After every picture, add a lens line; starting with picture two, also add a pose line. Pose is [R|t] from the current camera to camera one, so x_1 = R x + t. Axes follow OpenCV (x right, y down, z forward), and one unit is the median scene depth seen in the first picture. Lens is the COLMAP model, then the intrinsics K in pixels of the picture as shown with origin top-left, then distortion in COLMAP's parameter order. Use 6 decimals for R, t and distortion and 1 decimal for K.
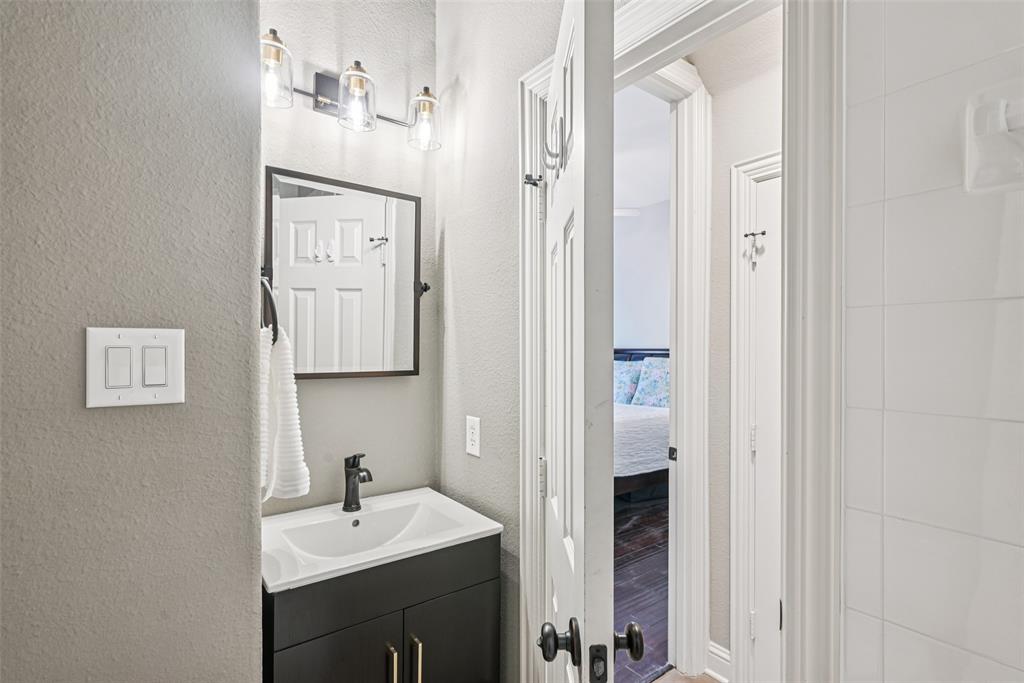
lens RADIAL K [[500.9, 0, 513.1], [0, 500.9, 343.8], [0, 0, 1]] dist [0.004407, 0.000223]
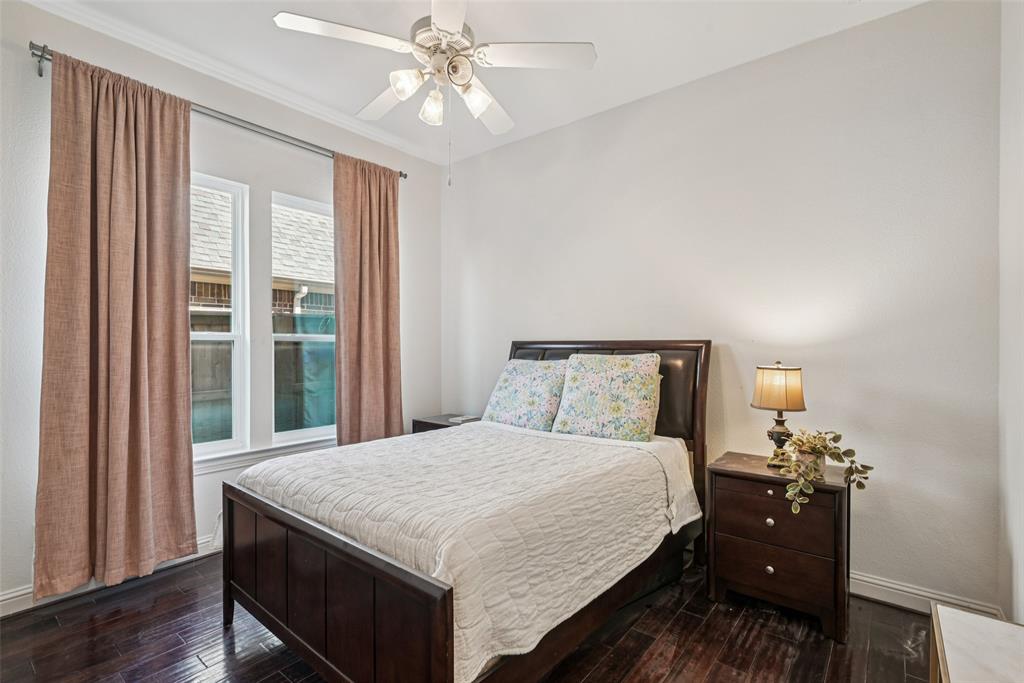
lens RADIAL K [[470.5, 0, 512.1], [0, 470.5, 343.6], [0, 0, 1]] dist [0.000582, -0.000194]
pose [[0.969794, -0.000489, 0.243926, 0.049578], [-0.000337, 0.999994, 0.003347, 0.012381], [-0.243926, -0.003328, 0.969788, 0.459037]]
